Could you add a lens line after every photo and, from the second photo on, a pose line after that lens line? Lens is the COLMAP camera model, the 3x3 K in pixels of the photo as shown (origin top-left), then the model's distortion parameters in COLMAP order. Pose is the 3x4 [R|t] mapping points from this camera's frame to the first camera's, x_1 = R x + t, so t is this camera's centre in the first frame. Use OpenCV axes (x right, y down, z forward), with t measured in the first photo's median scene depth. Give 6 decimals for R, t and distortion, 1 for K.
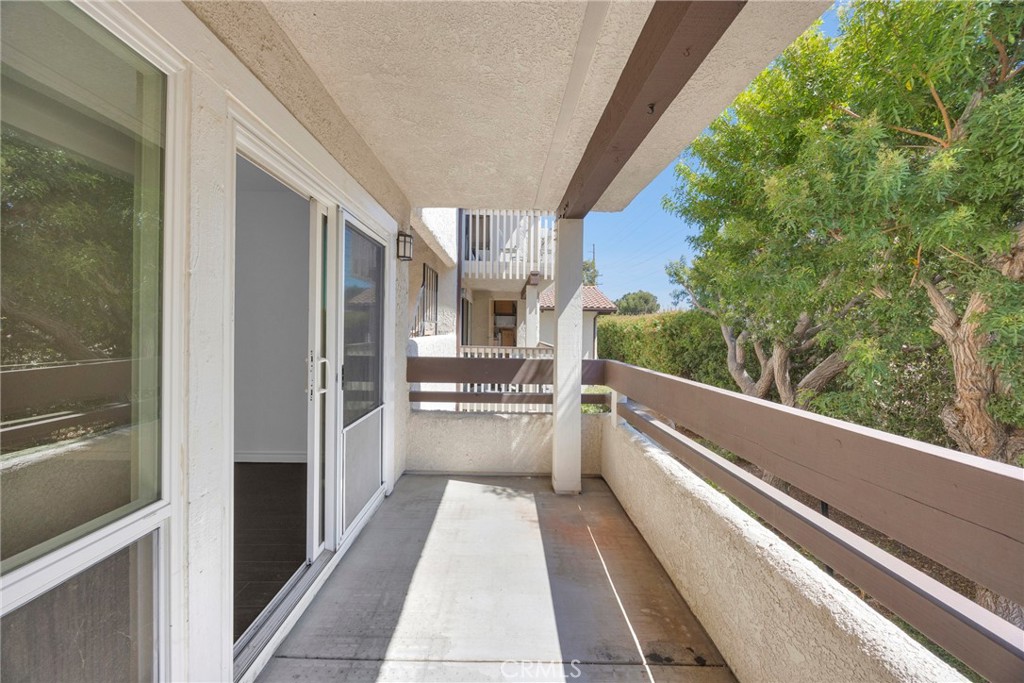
lens RADIAL K [[403.2, 0, 510.0], [0, 403.2, 338.2], [0, 0, 1]] dist [-0.009497, 0.000535]
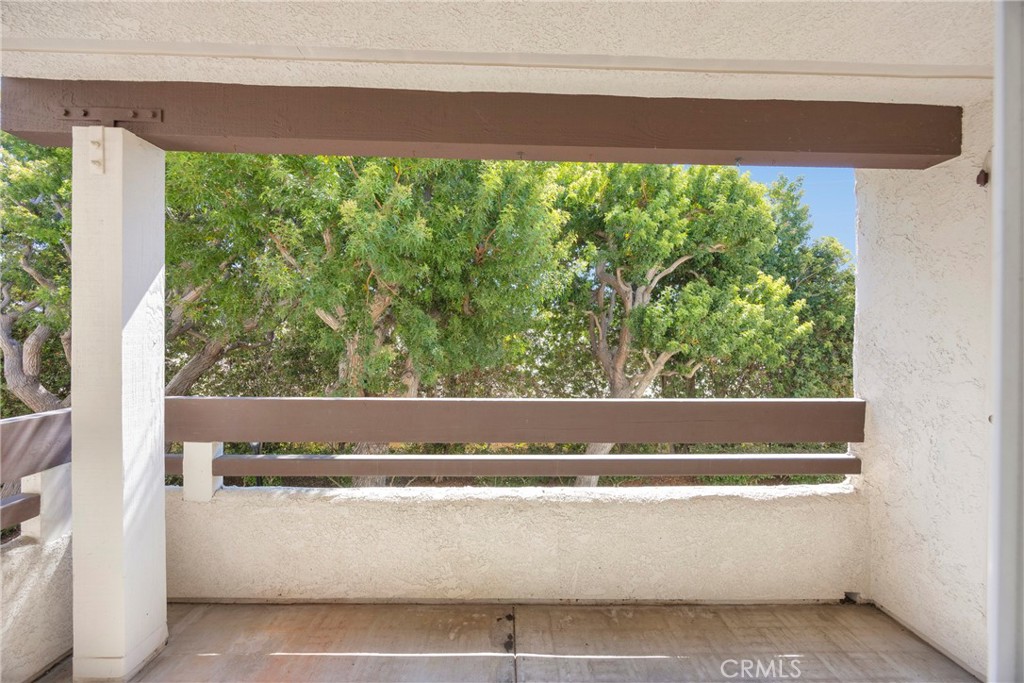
lens RADIAL K [[403.2, 0, 506.4], [0, 403.2, 335.6], [0, 0, 1]] dist [-0.009497, 0.000535]
pose [[-0.042839, -0.025595, 0.998754, -0.392241], [0.005409, 0.999651, 0.025850, -0.052760], [-0.999067, 0.006510, -0.042686, 0.557028]]
